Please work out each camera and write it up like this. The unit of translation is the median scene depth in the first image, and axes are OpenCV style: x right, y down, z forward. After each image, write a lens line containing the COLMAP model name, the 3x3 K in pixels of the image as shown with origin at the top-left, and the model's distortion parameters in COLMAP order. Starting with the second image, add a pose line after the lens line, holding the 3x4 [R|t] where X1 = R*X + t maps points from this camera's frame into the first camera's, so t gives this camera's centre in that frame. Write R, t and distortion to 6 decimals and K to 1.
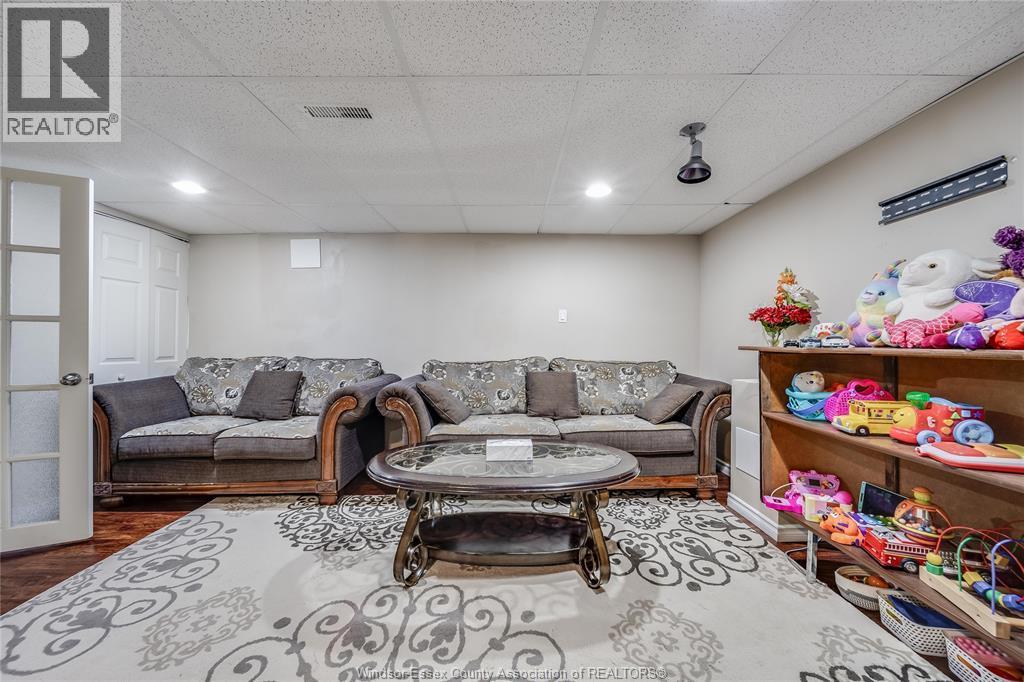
lens RADIAL K [[363.7, 0, 512.3], [0, 363.7, 341.7], [0, 0, 1]] dist [-0.002574, -0.000545]
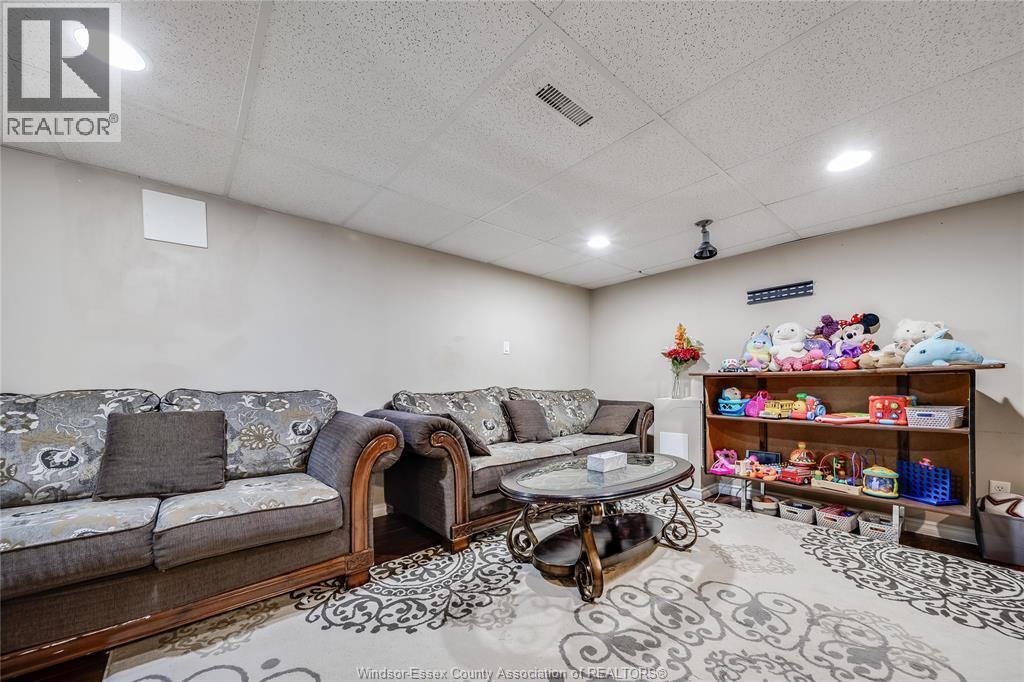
lens RADIAL K [[382.4, 0, 509.9], [0, 382.4, 383.6], [0, 0, 1]] dist [-0.002259, -0.000108]
pose [[0.771116, -0.000218, 0.636694, -0.787823], [0.002170, 0.999995, -0.002285, 0.048523], [-0.636691, 0.003143, 0.771113, 0.224336]]
